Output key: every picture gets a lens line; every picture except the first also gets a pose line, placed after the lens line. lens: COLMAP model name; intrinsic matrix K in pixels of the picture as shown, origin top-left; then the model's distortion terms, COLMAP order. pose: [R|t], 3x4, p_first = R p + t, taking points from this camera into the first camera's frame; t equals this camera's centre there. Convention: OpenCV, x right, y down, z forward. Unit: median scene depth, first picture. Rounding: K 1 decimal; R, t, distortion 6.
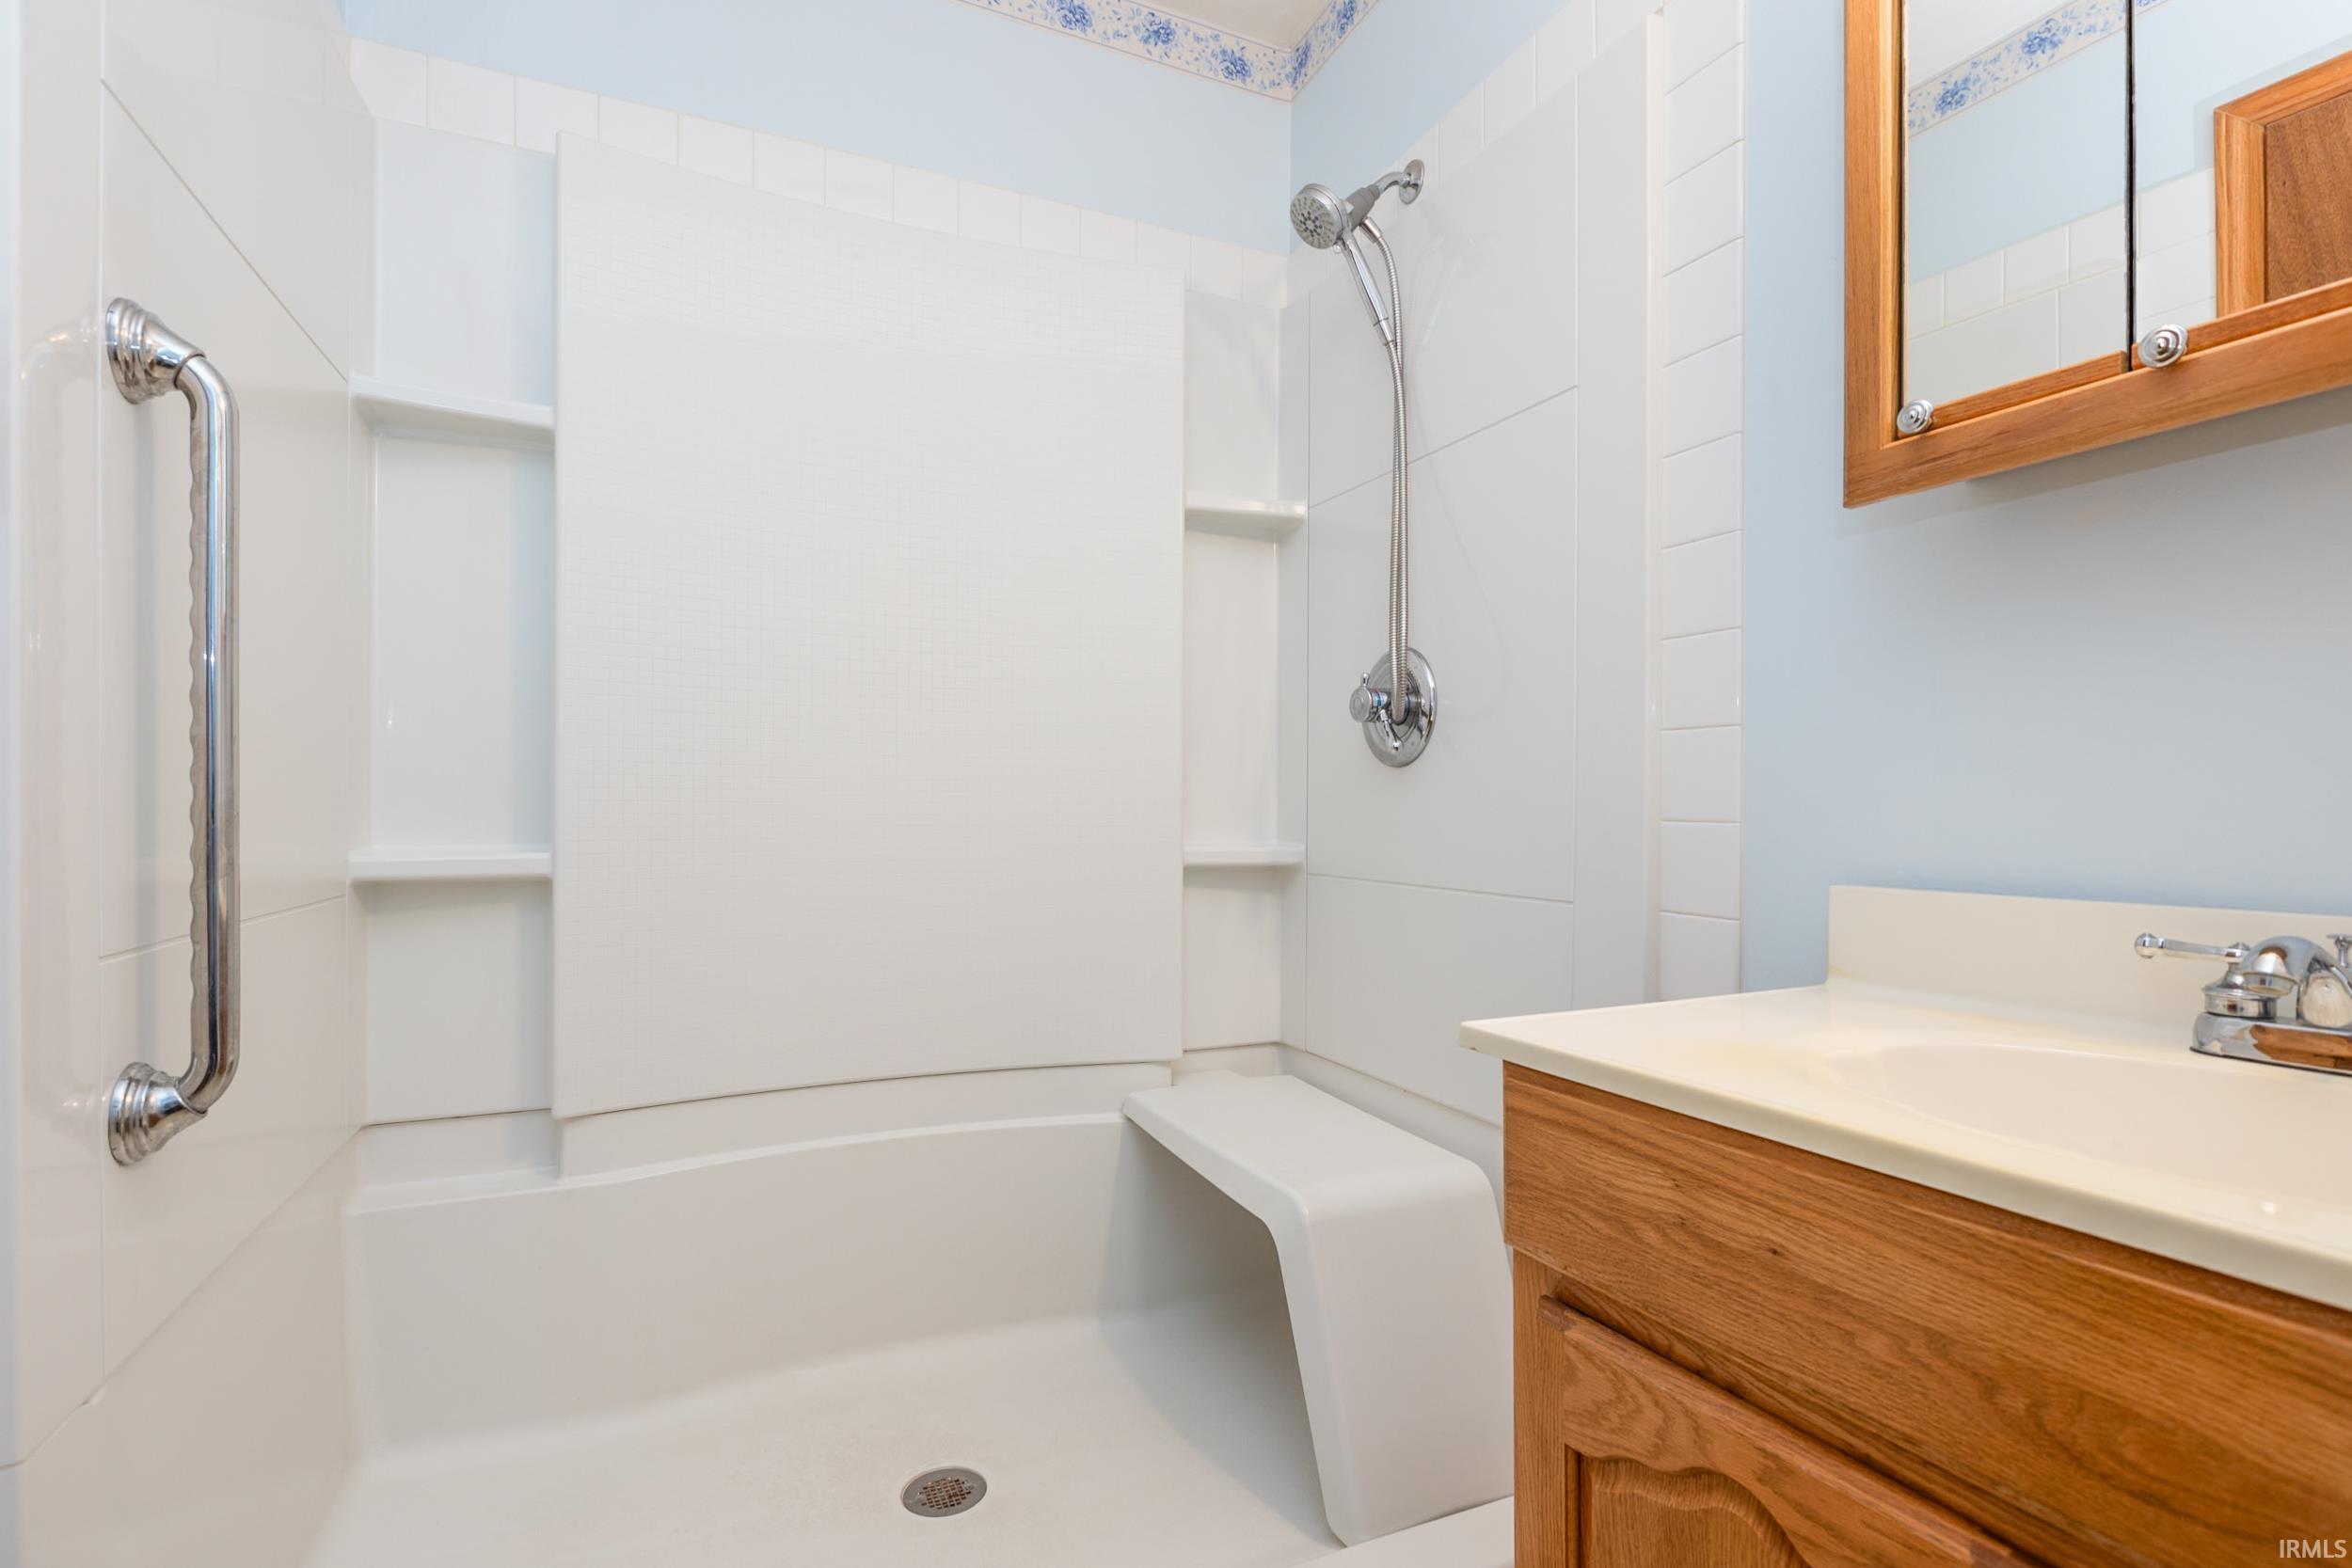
lens RADIAL K [[1137.4, 0, 1168.2], [0, 1137.4, 770.0], [0, 0, 1]] dist [-0.003058, -0.000078]
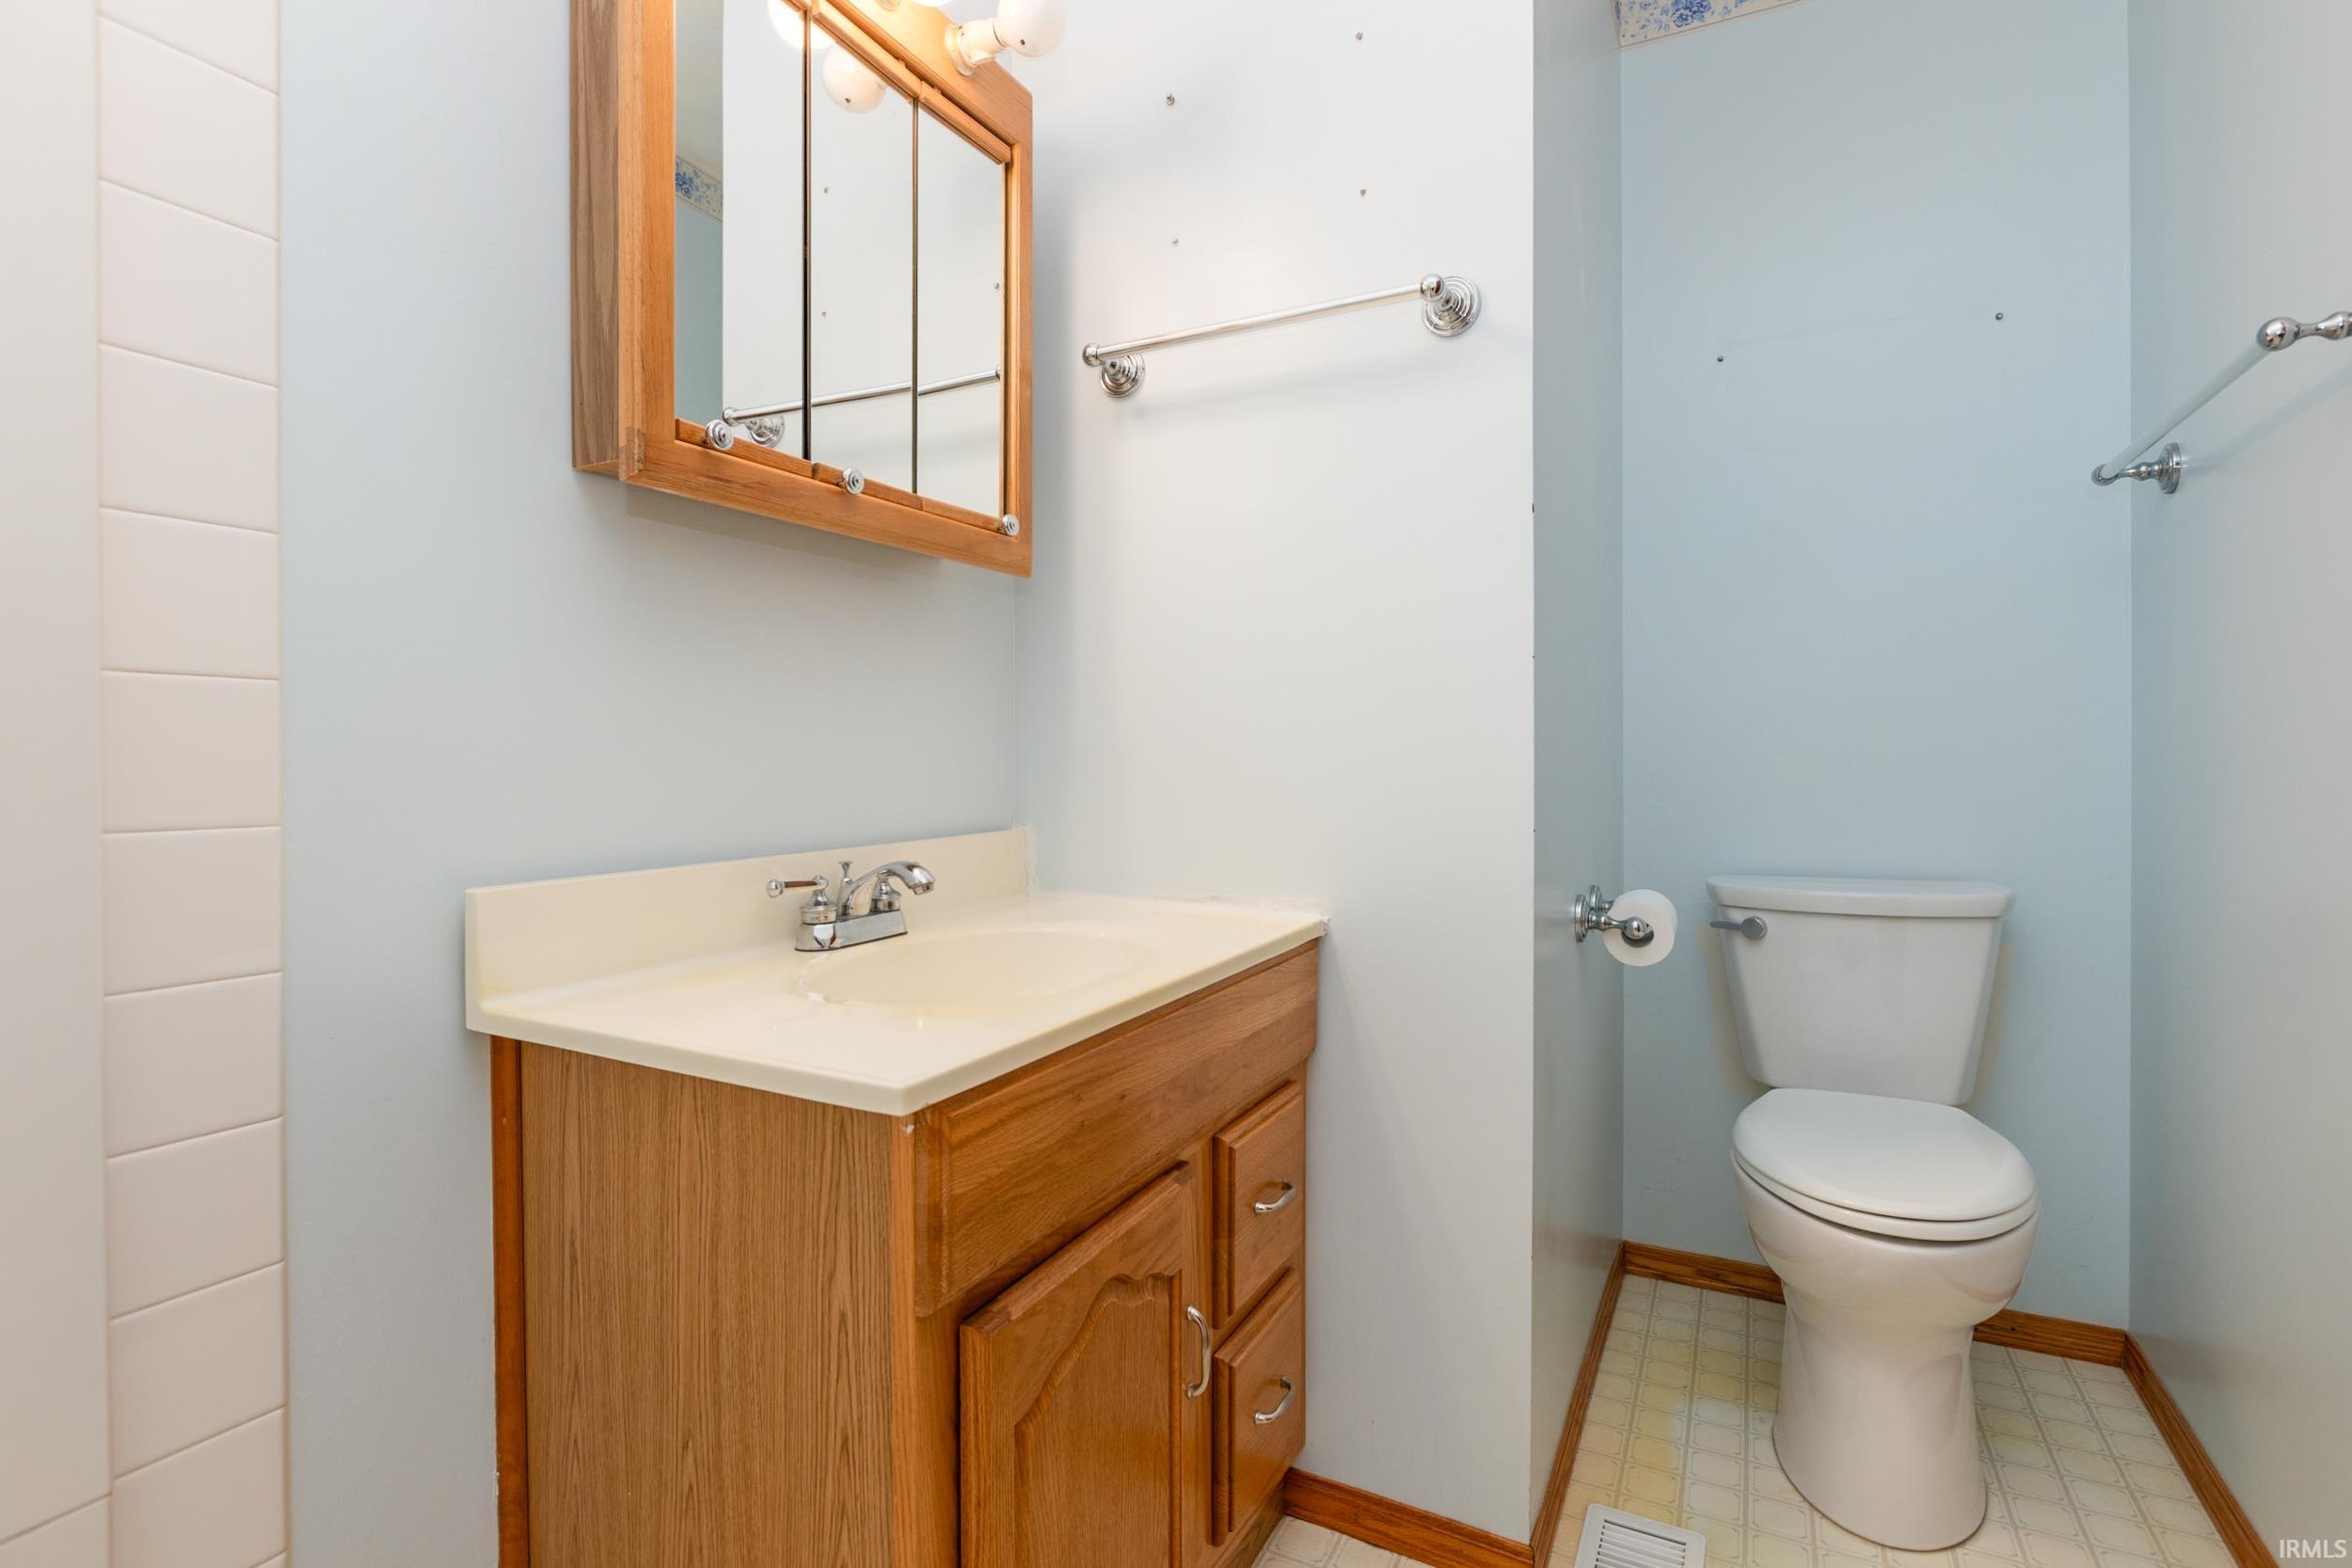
lens RADIAL K [[1137.4, 0, 1168.2], [0, 1137.4, 770.0], [0, 0, 1]] dist [-0.003058, -0.000078]
pose [[-0.622790, -0.009313, 0.782333, -0.558481], [-0.020368, 0.999783, -0.004313, 0.005783], [-0.782124, -0.018620, -0.622845, 1.618213]]
